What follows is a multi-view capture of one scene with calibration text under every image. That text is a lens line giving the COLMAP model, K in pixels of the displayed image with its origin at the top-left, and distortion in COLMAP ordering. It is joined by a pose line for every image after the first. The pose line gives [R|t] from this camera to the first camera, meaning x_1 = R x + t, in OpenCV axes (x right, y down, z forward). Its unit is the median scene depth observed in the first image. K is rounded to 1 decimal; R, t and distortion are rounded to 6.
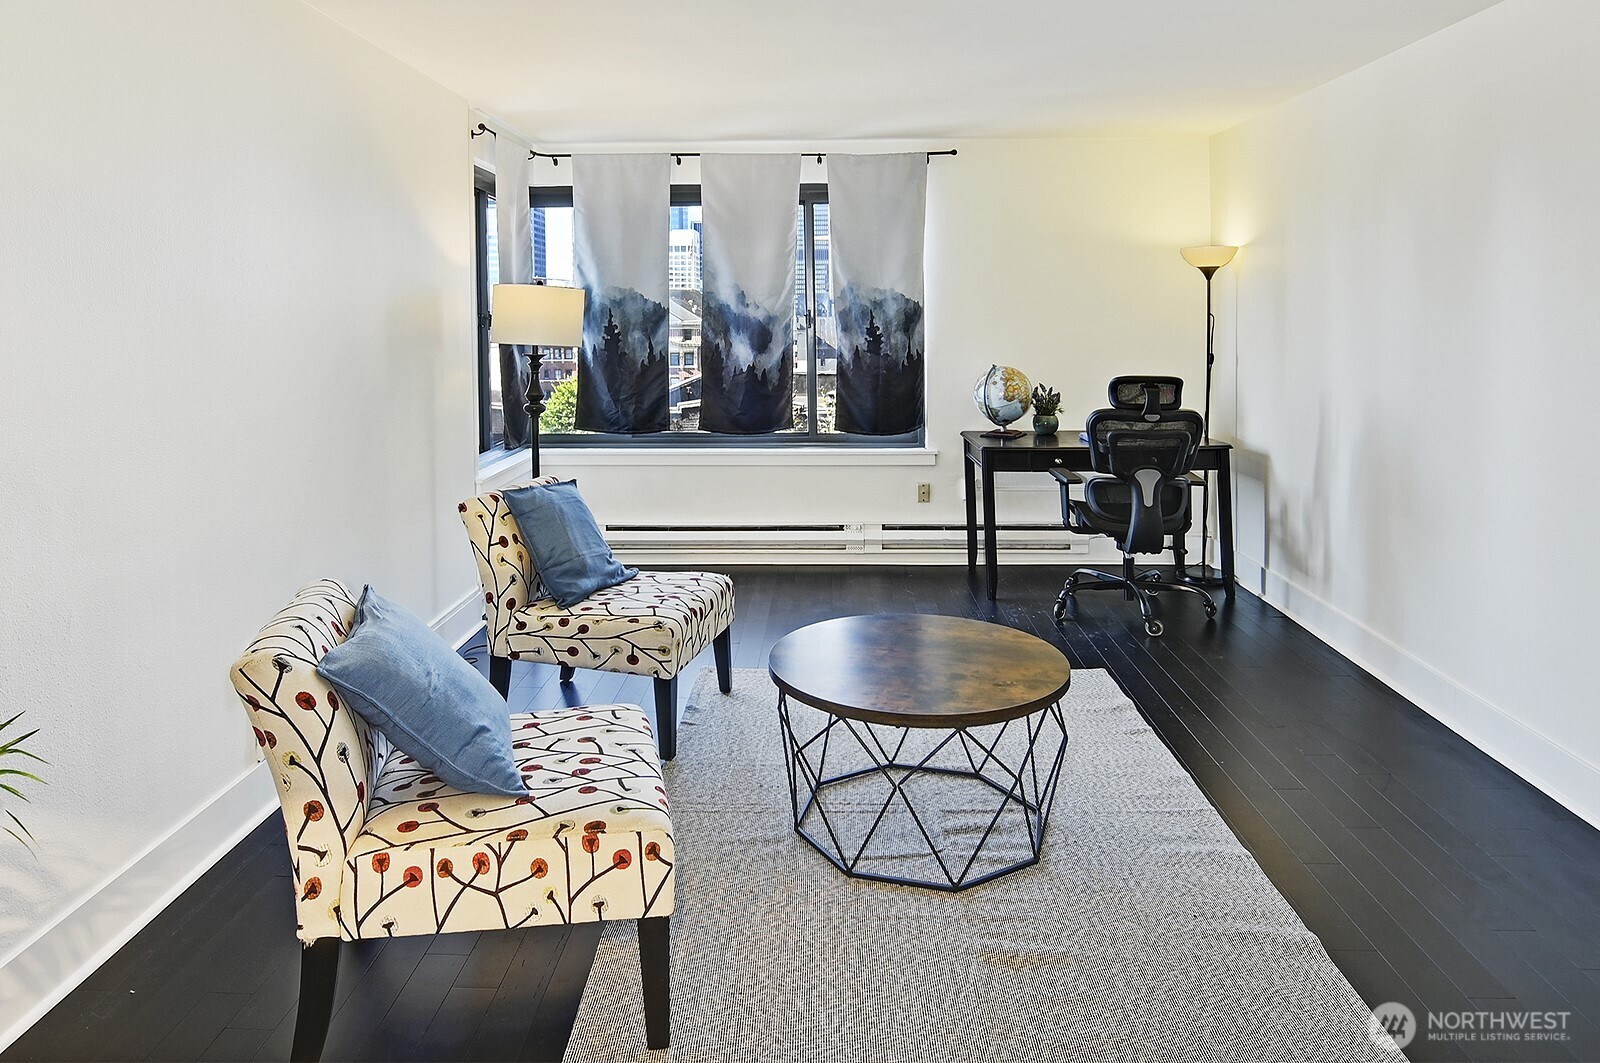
lens RADIAL K [[917.0, 0, 799.3], [0, 917.0, 426.7], [0, 0, 1]] dist [-0.007045, -0.001698]
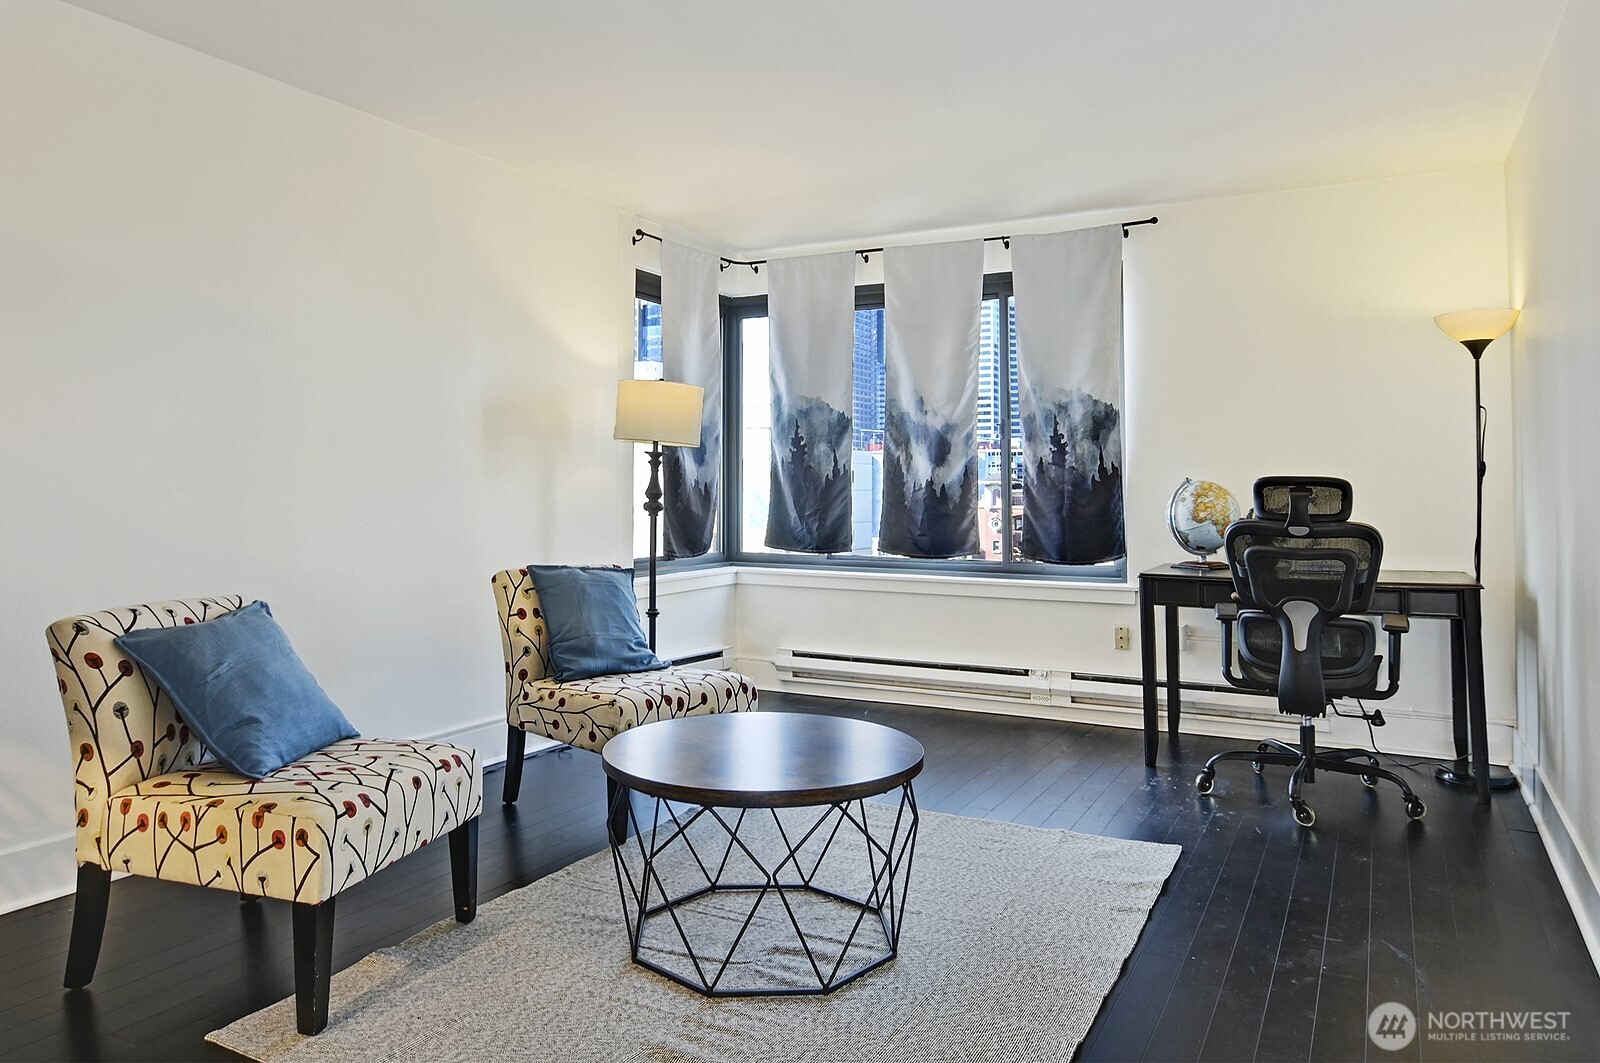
lens RADIAL K [[1024.9, 0, 800.1], [0, 1024.9, 551.0], [0, 0, 1]] dist [-0.004634, -0.001761]
pose [[0.908418, 0.044968, -0.415637, 0.299397], [-0.063059, 0.997562, -0.029895, 0.047708], [0.413280, 0.053367, 0.909039, 0.052850]]
